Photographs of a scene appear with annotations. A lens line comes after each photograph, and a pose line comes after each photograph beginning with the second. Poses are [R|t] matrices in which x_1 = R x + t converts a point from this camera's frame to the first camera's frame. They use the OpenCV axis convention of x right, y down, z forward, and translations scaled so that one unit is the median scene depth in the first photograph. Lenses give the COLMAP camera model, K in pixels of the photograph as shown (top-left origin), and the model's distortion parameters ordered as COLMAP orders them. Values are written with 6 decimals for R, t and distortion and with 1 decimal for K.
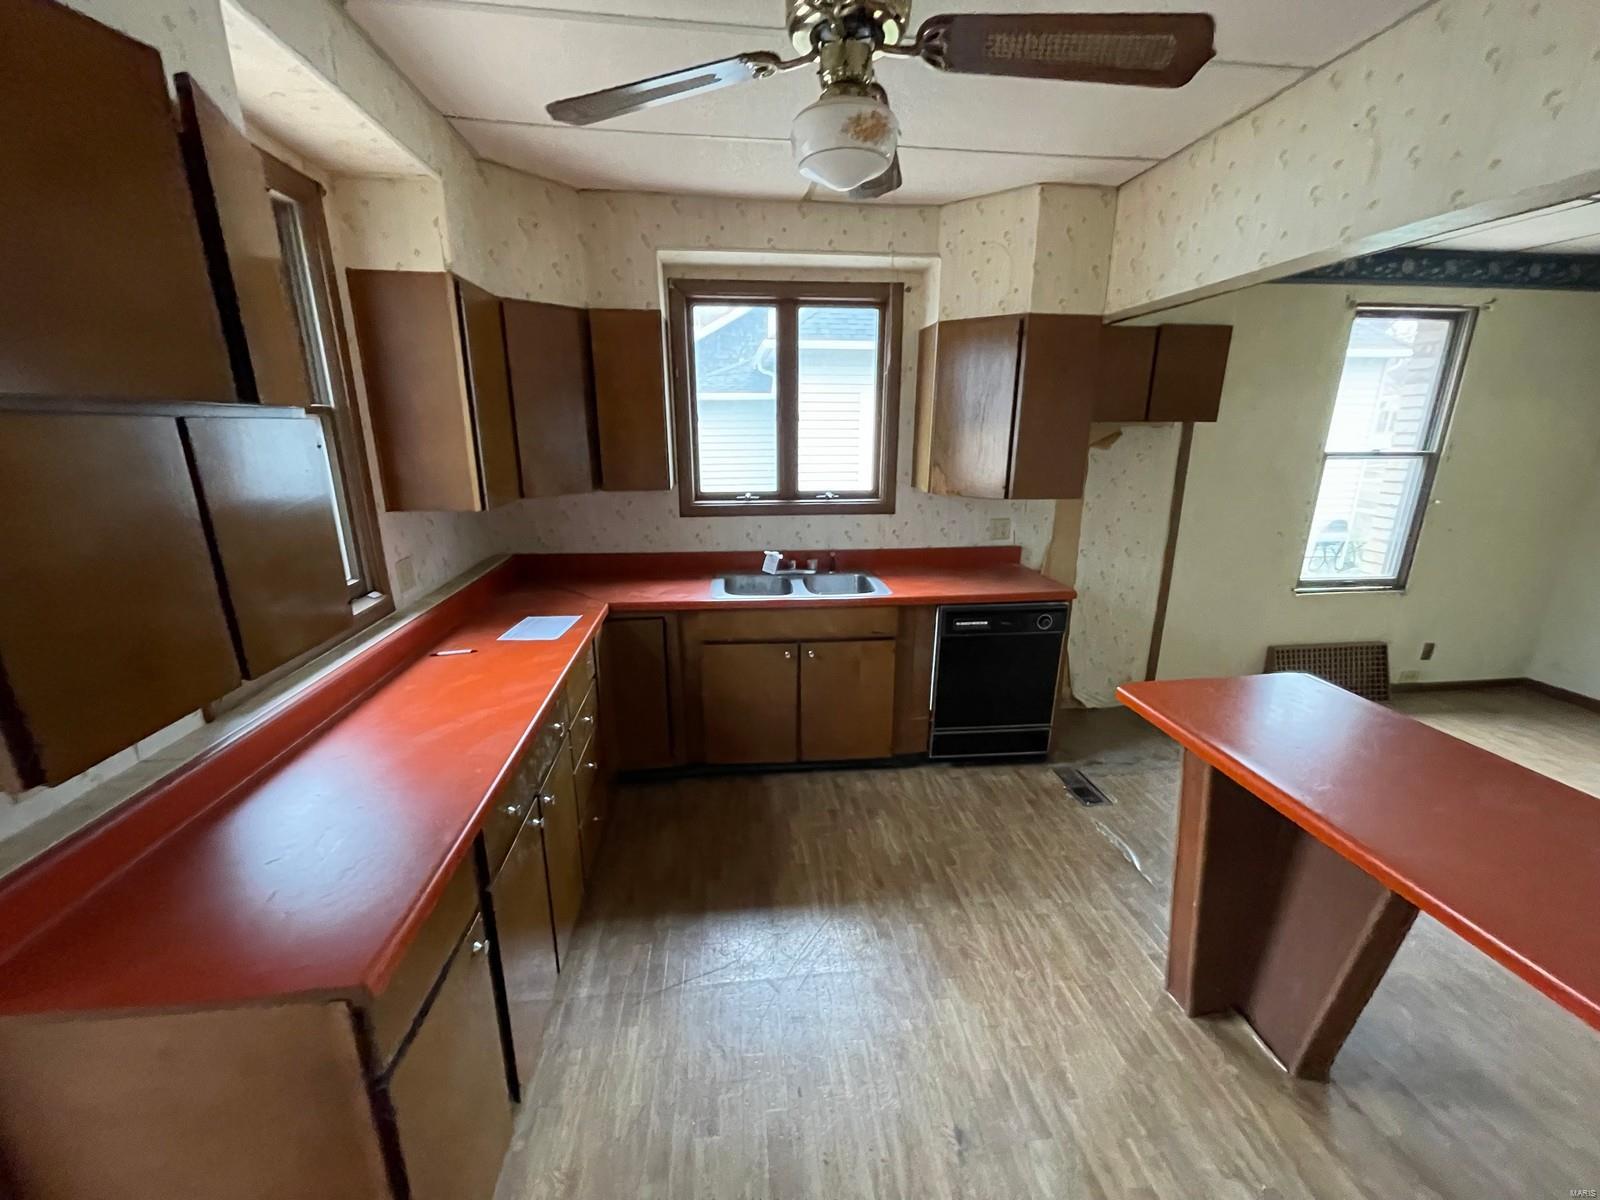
lens RADIAL K [[643.2, 0, 796.5], [0, 643.2, 607.7], [0, 0, 1]] dist [-0.003922, -0.000299]
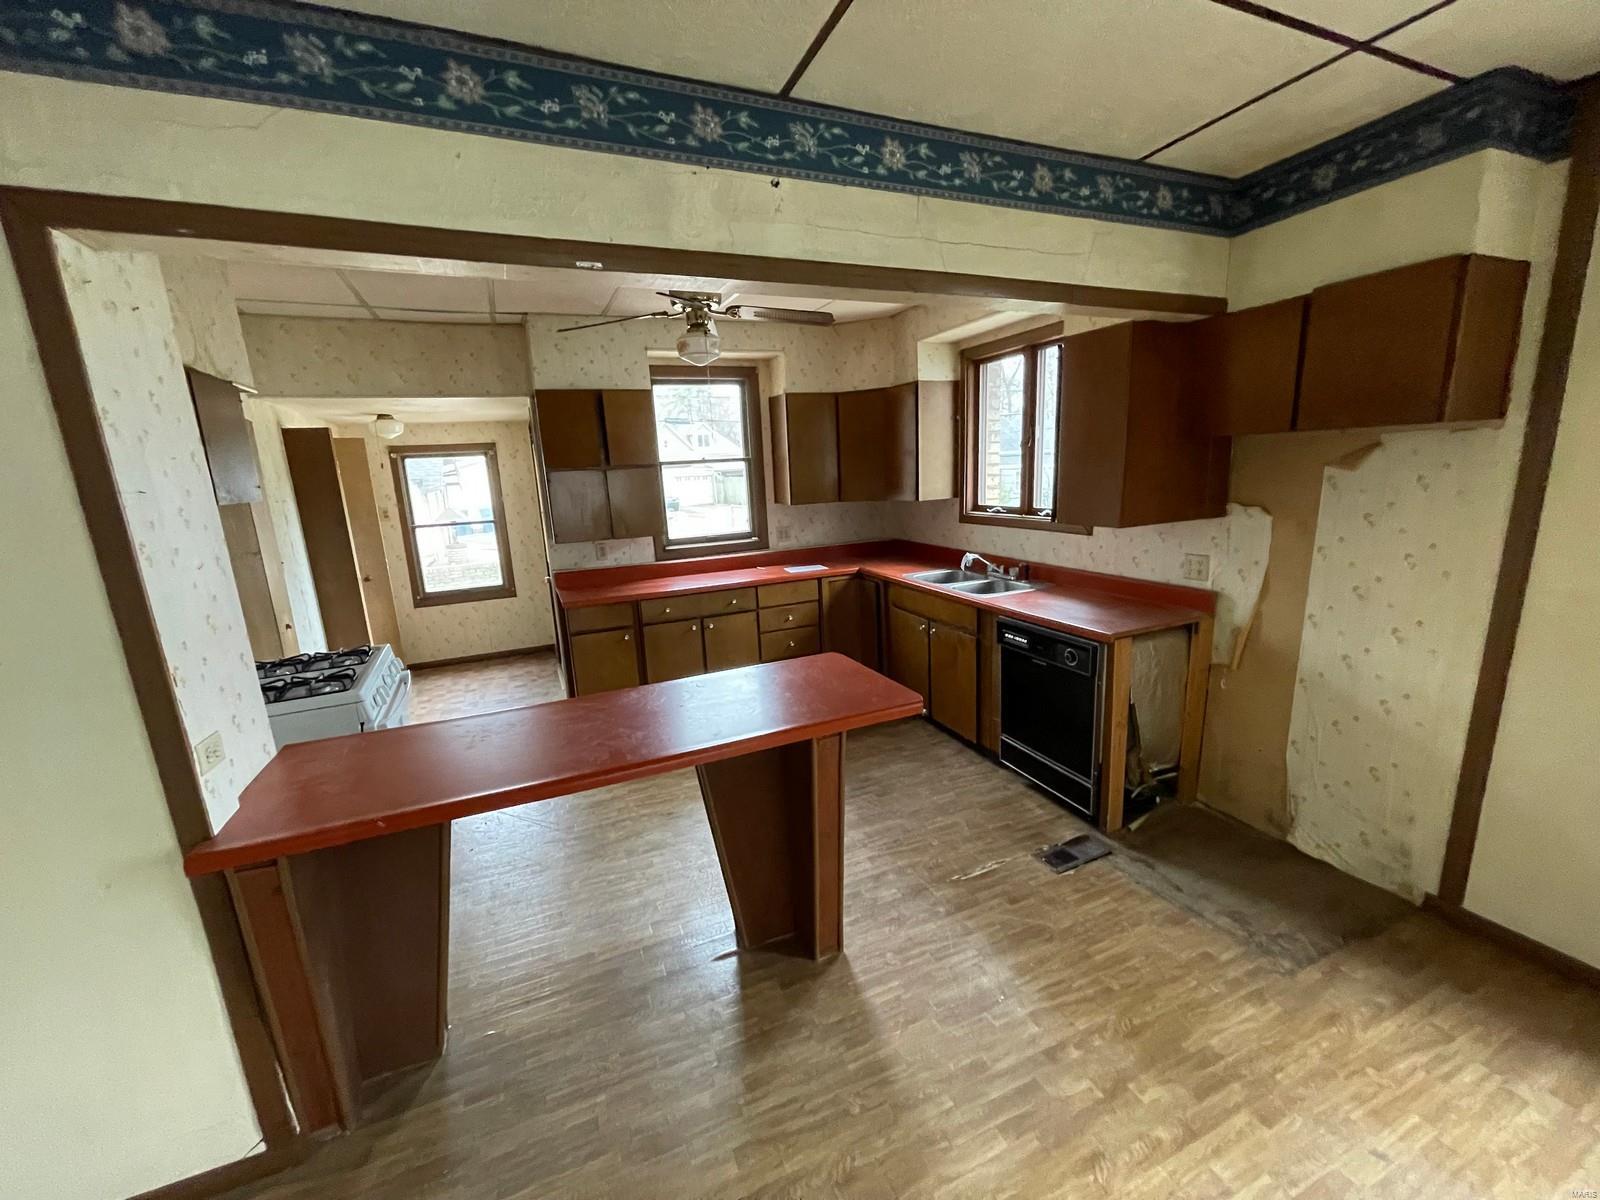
lens RADIAL K [[644.4, 0, 797.7], [0, 644.4, 604.3], [0, 0, 1]] dist [-0.000421, 0.000459]
pose [[0.290153, 0.189921, -0.937945, 1.060333], [-0.213641, 0.968229, 0.129963, -0.082957], [0.932828, 0.162675, 0.321510, 0.302004]]
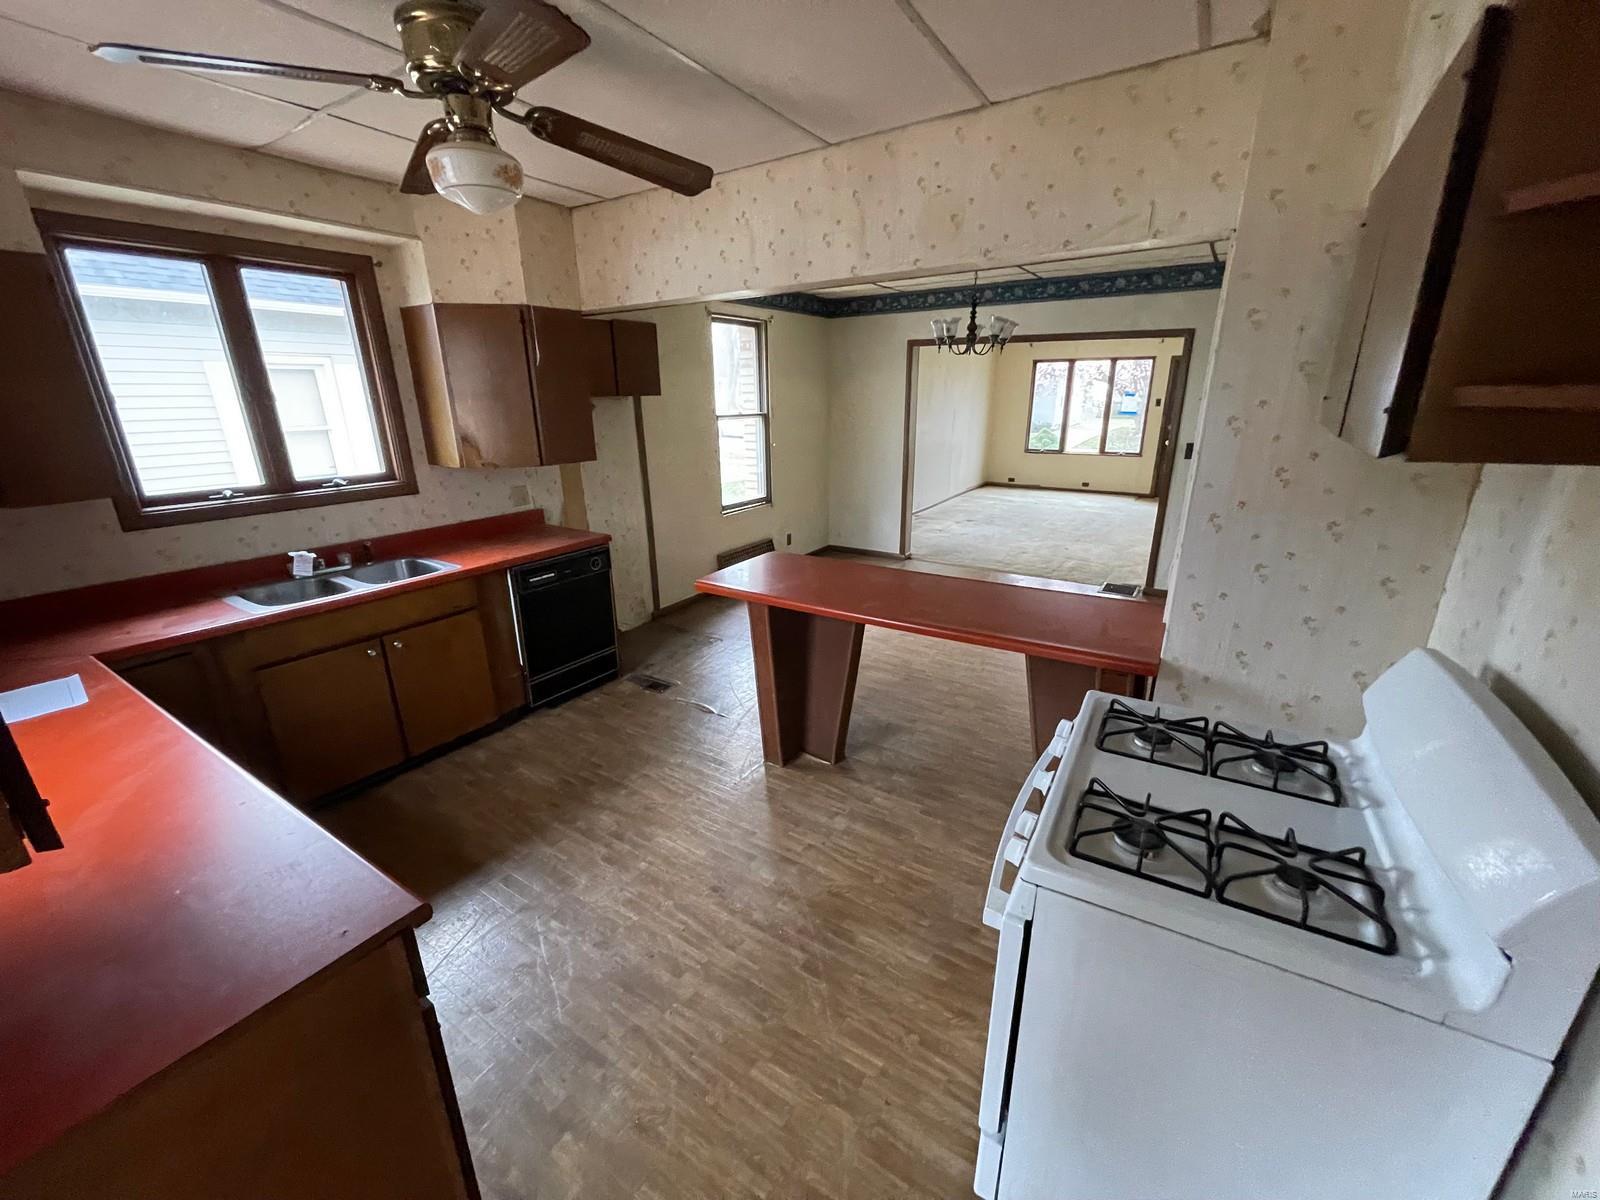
lens RADIAL K [[643.2, 0, 796.5], [0, 643.2, 607.7], [0, 0, 1]] dist [-0.003922, -0.000299]
pose [[0.637039, -0.252321, 0.728365, -0.264179], [0.222551, 0.964874, 0.139605, 0.016238], [-0.738005, 0.073165, 0.670817, -0.089040]]
